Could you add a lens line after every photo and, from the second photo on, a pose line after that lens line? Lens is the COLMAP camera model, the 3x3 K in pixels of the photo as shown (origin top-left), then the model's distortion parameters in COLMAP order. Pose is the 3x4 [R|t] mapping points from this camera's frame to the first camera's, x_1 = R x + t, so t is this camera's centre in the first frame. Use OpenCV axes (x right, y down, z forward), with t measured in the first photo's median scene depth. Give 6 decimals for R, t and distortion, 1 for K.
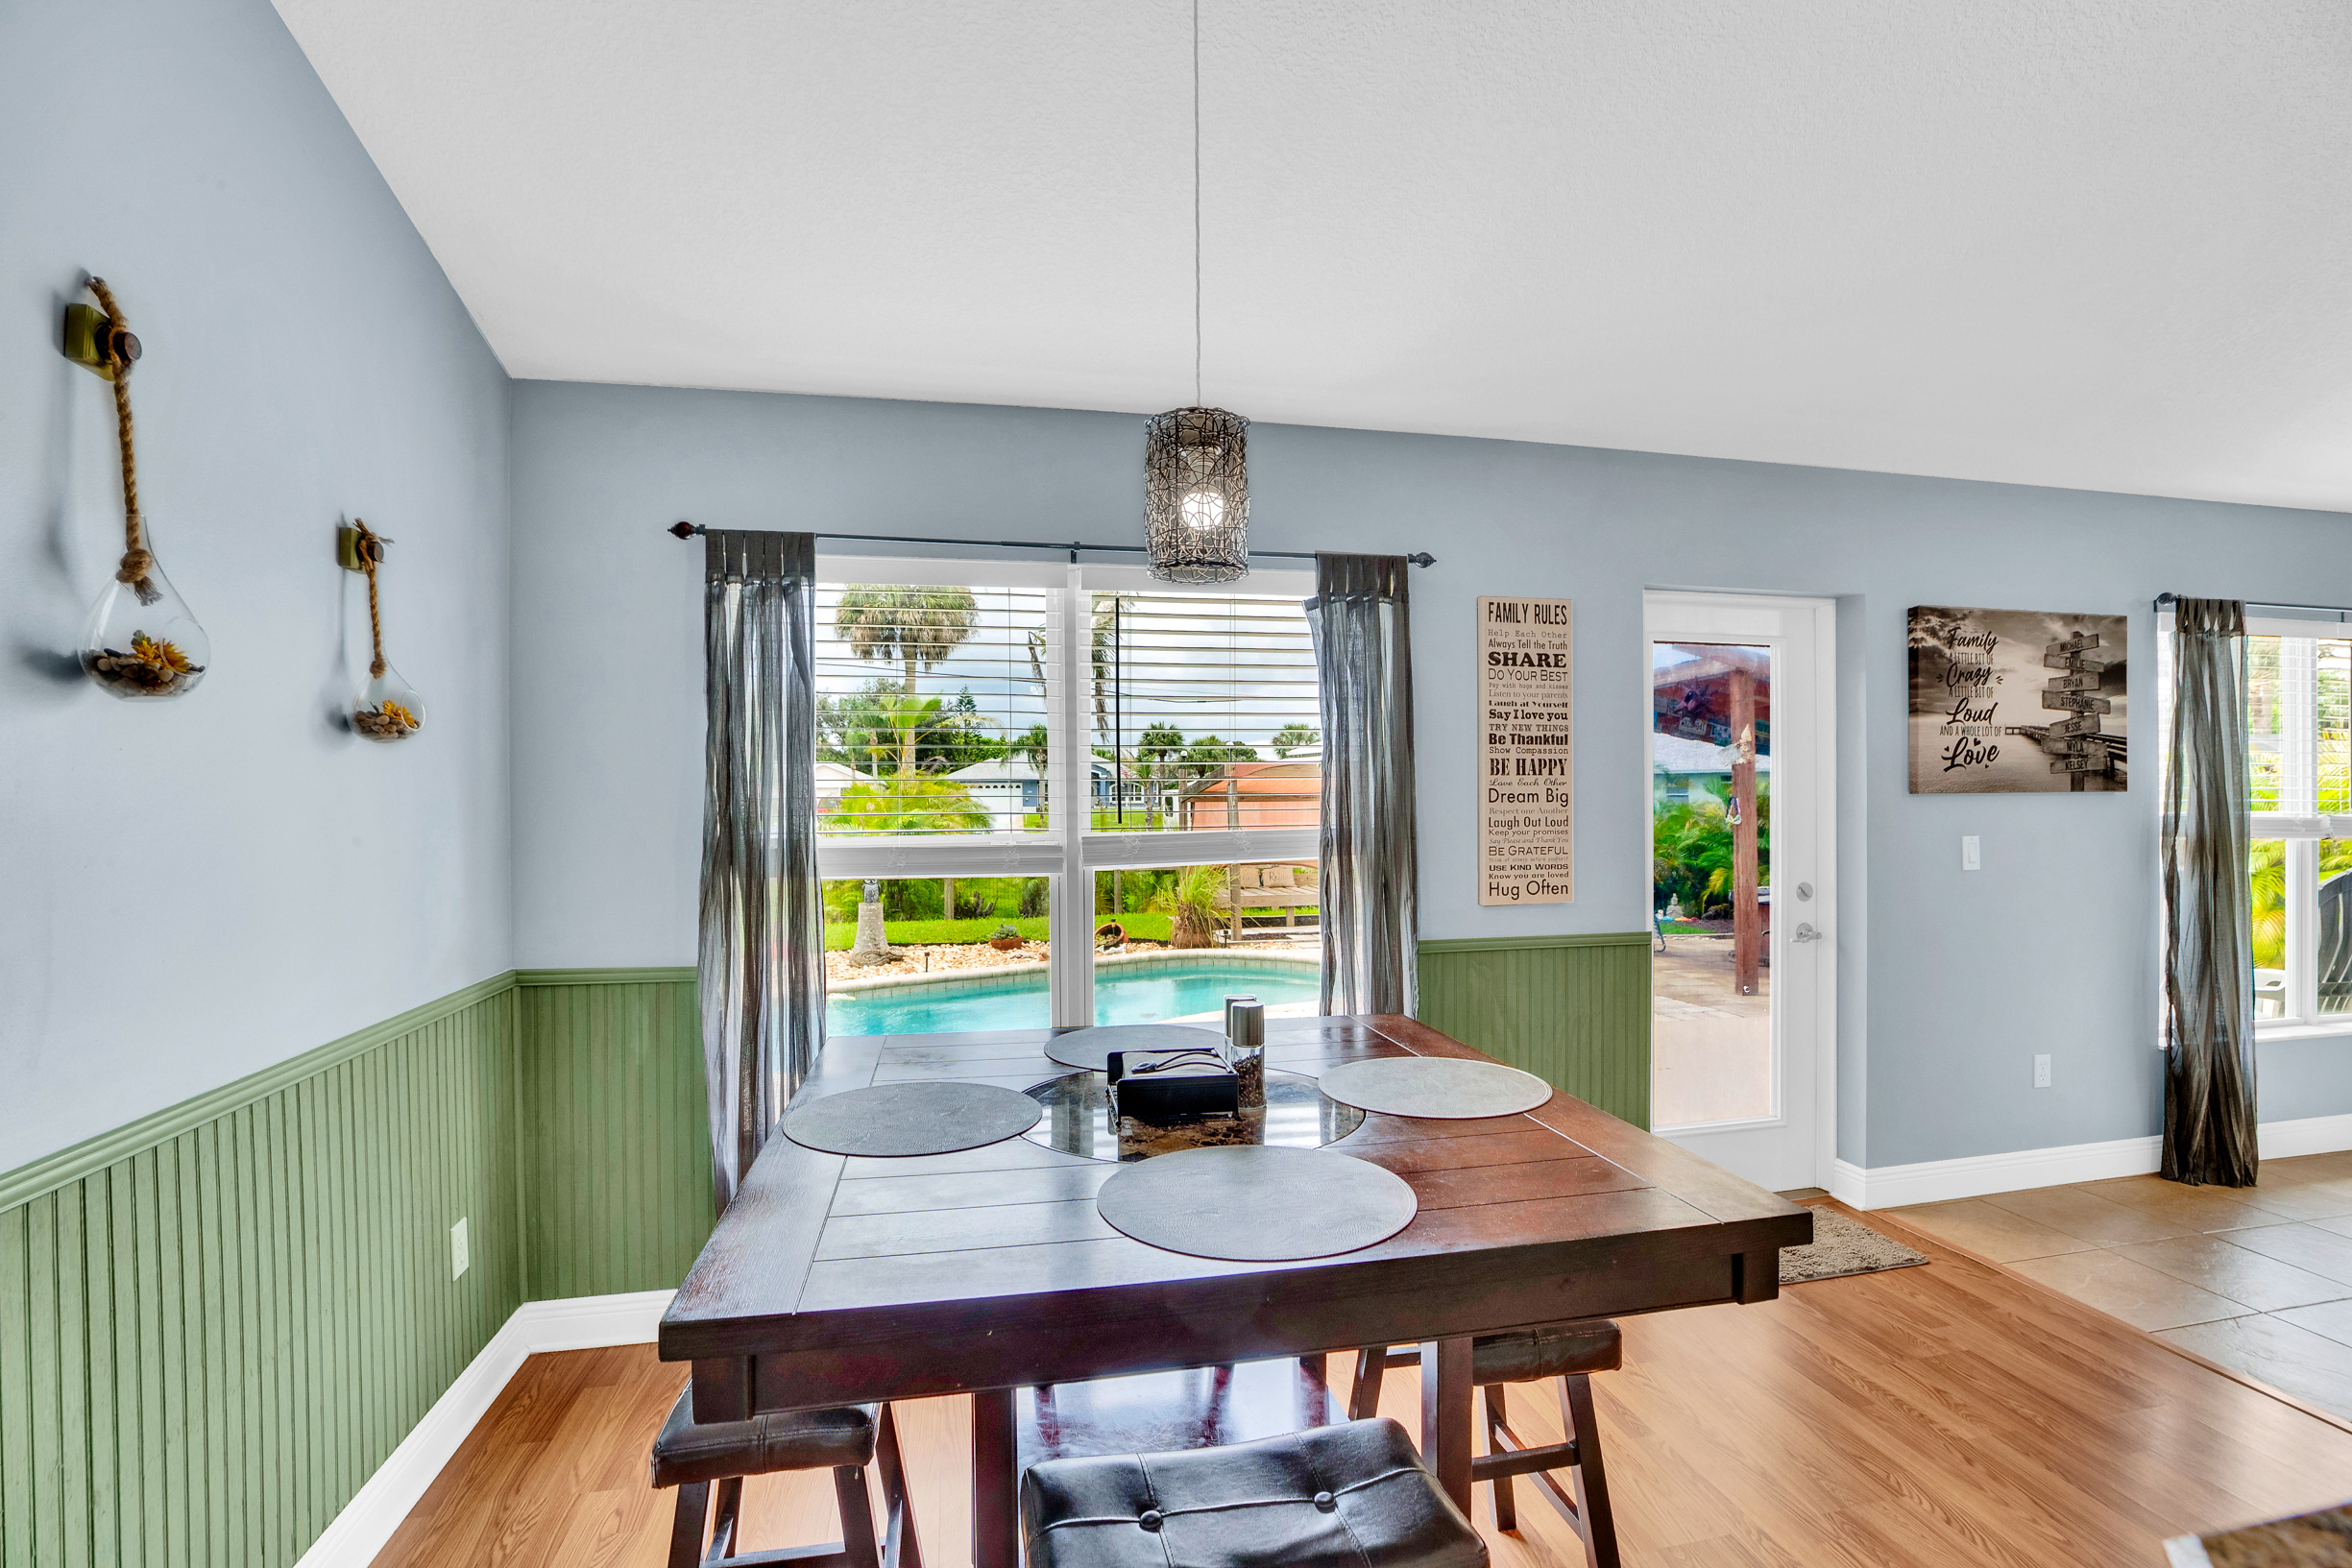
lens RADIAL K [[1054.1, 0, 1184.7], [0, 1054.1, 791.0], [0, 0, 1]] dist [-0.041970, 0.009267]
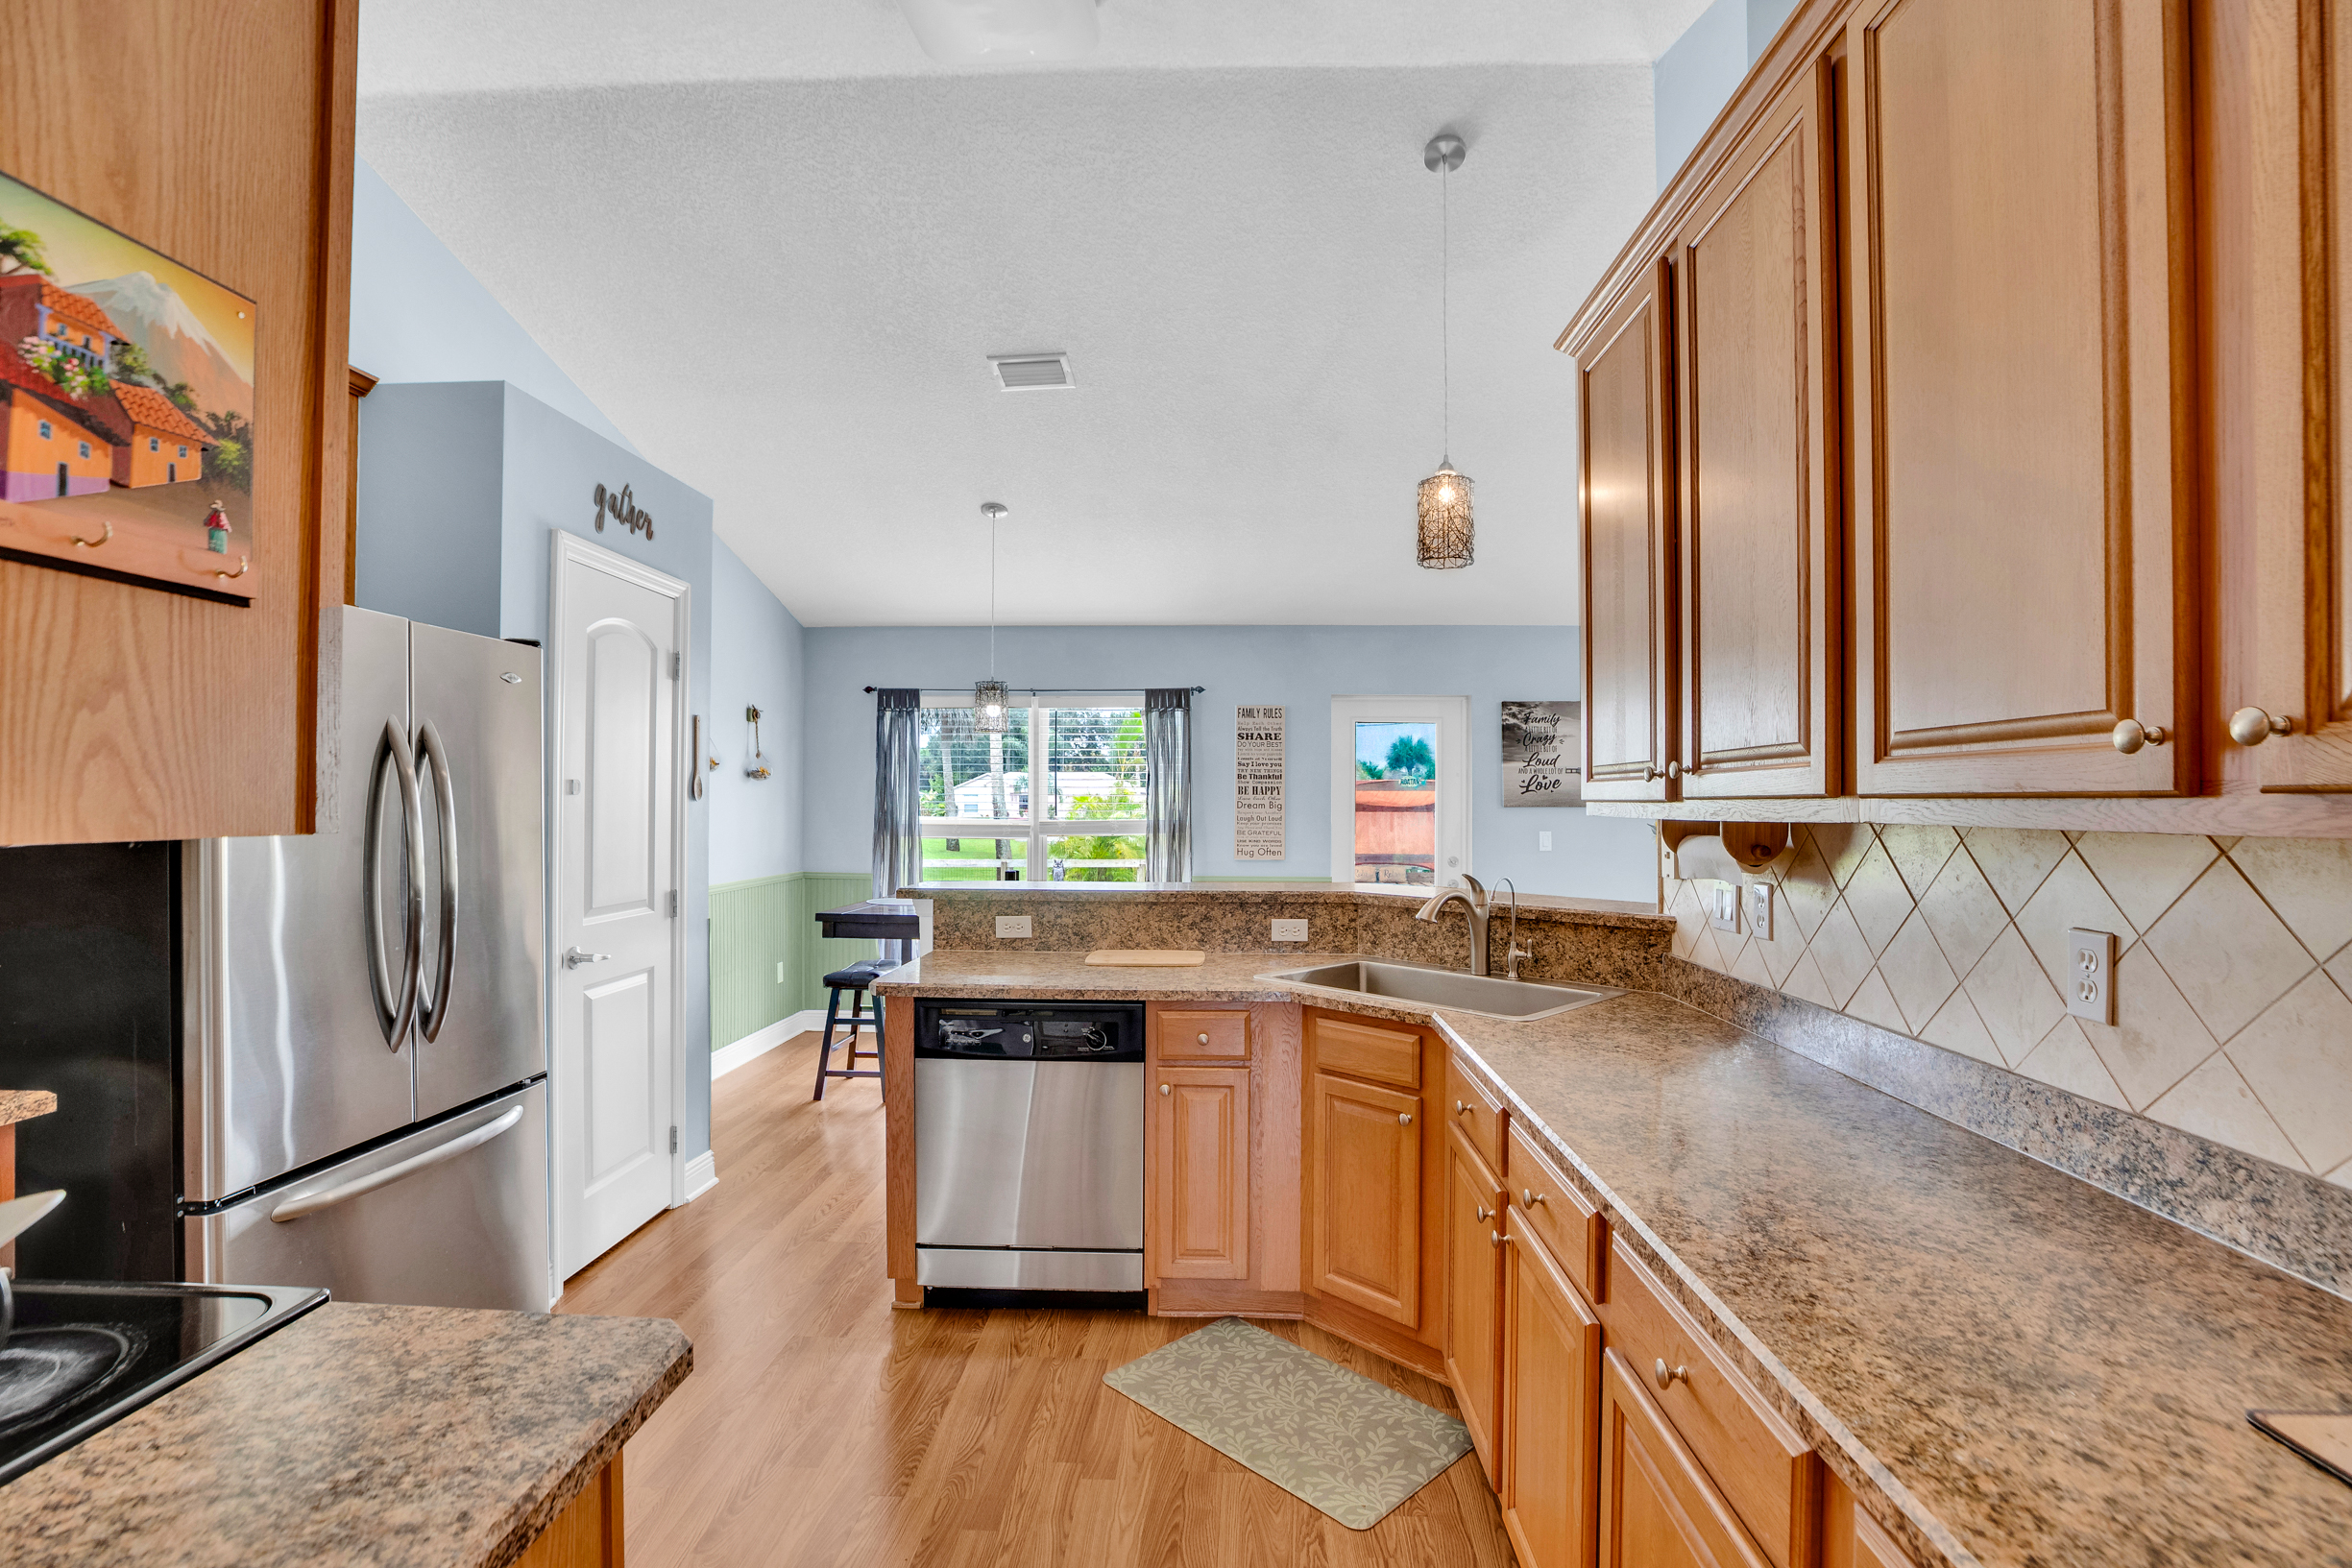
lens RADIAL K [[1083.5, 0, 1190.8], [0, 1083.5, 792.1], [0, 0, 1]] dist [-0.040558, 0.011440]
pose [[0.969942, 0.006448, -0.243250, 0.635789], [-0.009318, 0.999900, -0.010650, 0.002429], [0.243157, 0.012597, 0.969905, -0.920701]]
